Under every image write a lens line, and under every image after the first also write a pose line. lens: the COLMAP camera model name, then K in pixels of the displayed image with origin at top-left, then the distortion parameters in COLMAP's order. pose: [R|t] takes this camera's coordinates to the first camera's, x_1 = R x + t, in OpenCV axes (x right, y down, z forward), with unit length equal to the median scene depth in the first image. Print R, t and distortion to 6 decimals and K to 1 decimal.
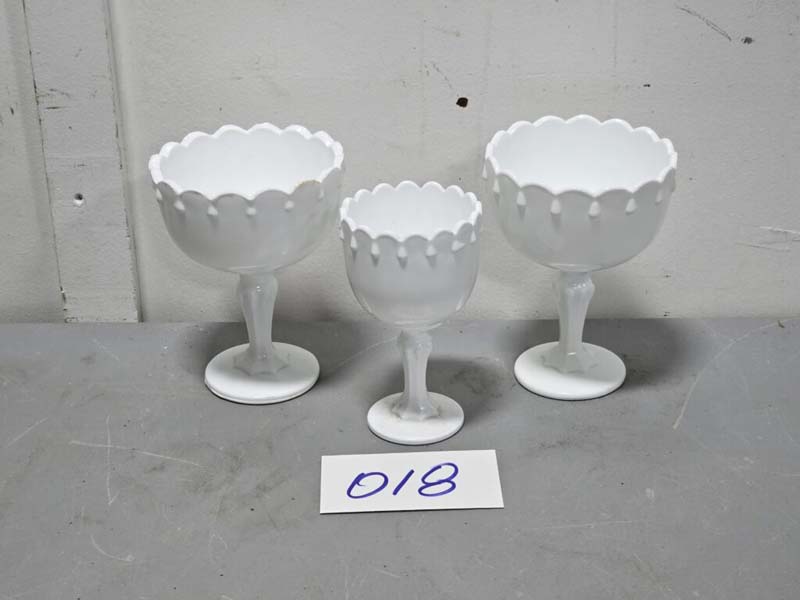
lens RADIAL K [[1634.7, 0, 397.5], [0, 1634.7, 287.9], [0, 0, 1]] dist [-0.003233, 0.236071]
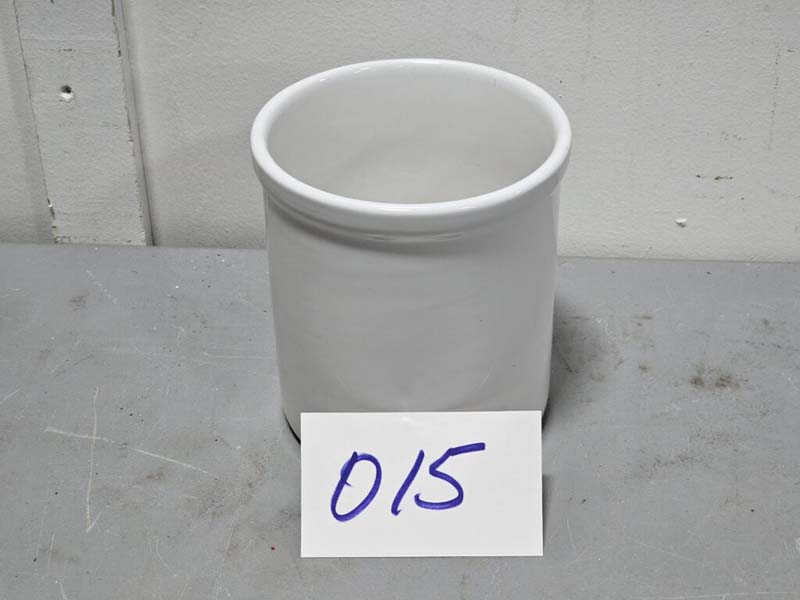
lens RADIAL K [[1613.0, 0, 400.6], [0, 1613.0, 320.4], [0, 0, 1]] dist [0.024997, -0.107994]
pose [[0.998550, 0.034809, -0.041055, -0.001971], [-0.027248, 0.984691, 0.172163, -0.086477], [0.046419, -0.170795, 0.984213, 0.243685]]
